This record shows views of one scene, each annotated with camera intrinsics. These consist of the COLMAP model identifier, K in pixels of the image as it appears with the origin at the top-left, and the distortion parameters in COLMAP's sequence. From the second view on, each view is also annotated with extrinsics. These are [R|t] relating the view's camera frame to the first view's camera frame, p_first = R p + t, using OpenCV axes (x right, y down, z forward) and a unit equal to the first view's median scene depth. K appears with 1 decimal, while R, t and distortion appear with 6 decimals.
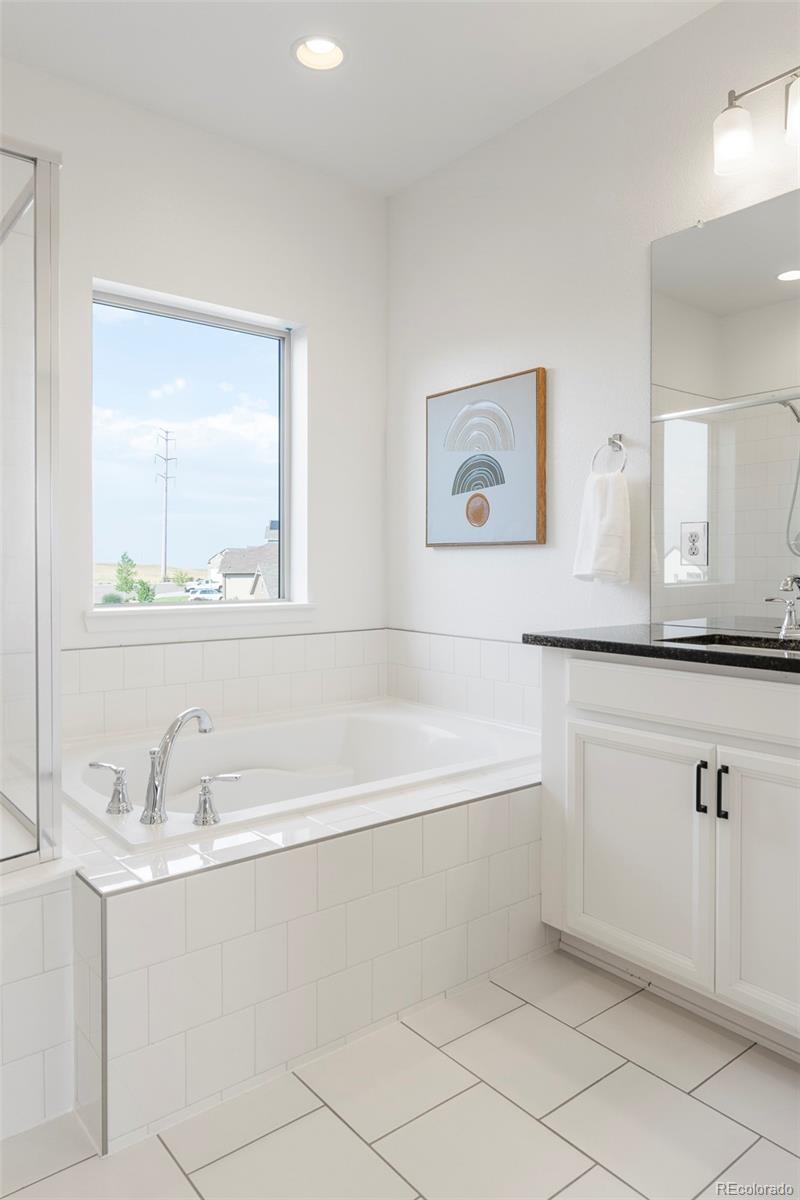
lens RADIAL K [[798.9, 0, 401.2], [0, 798.9, 576.6], [0, 0, 1]] dist [-0.001339, -0.000142]
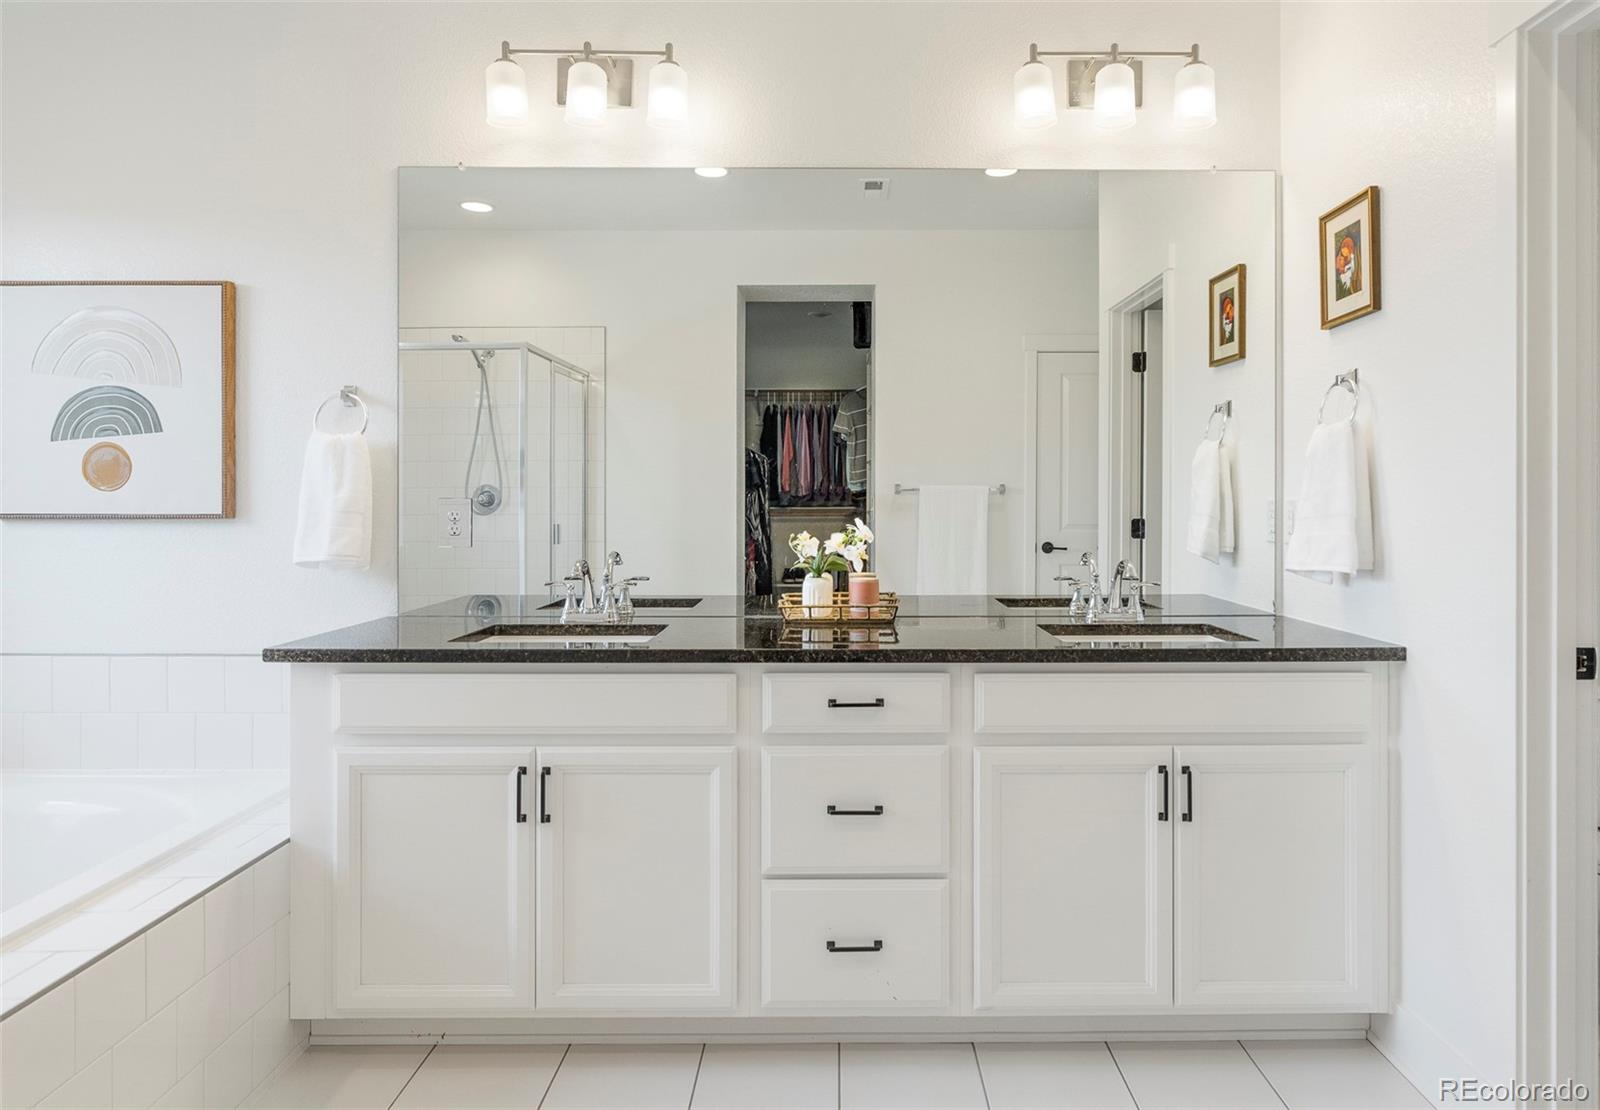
lens RADIAL K [[961.5, 0, 847.9], [0, 961.5, 502.1], [0, 0, 1]] dist [-0.002769, -0.000401]
pose [[0.616247, 0.001232, 0.787552, -0.195834], [0.010884, 0.999890, -0.010080, -0.046121], [-0.787477, 0.014784, 0.616166, -0.002001]]
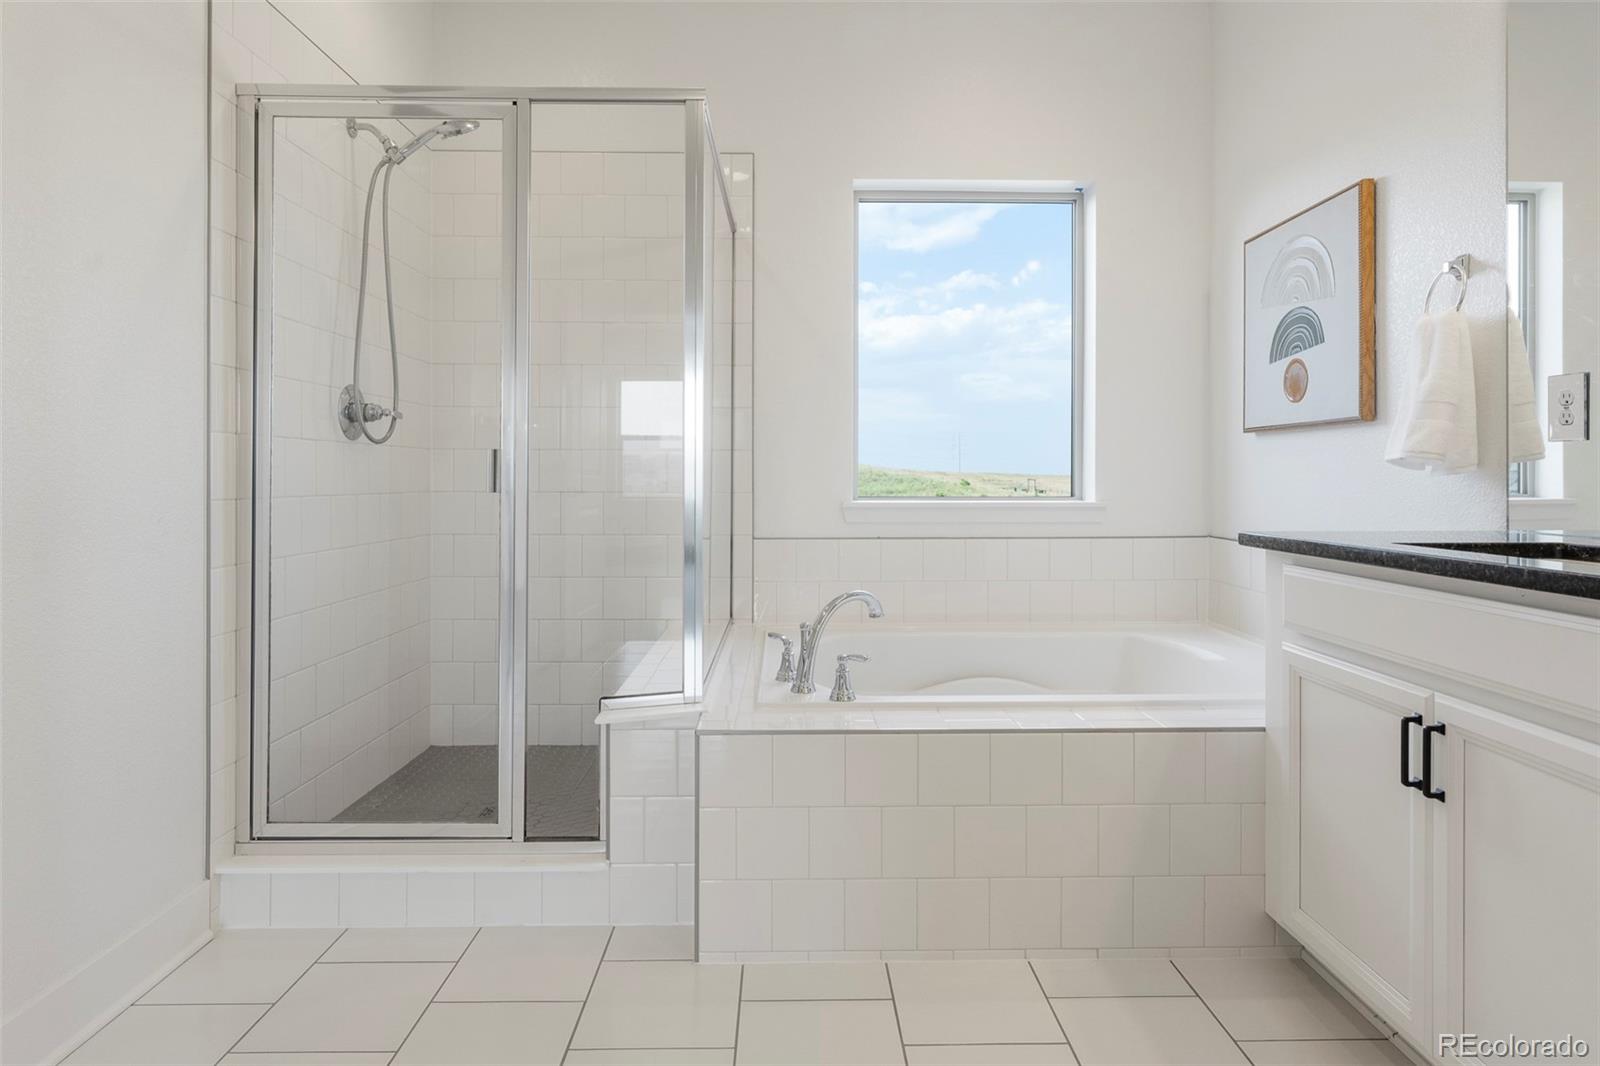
lens RADIAL K [[910.6, 0, 801.1], [0, 910.6, 481.4], [0, 0, 1]] dist [0.002585, -0.000755]
pose [[0.792203, 0.003507, -0.610248, 0.309723], [-0.009895, 0.999926, -0.007100, 0.028703], [0.610178, 0.011663, 0.792179, 0.033667]]
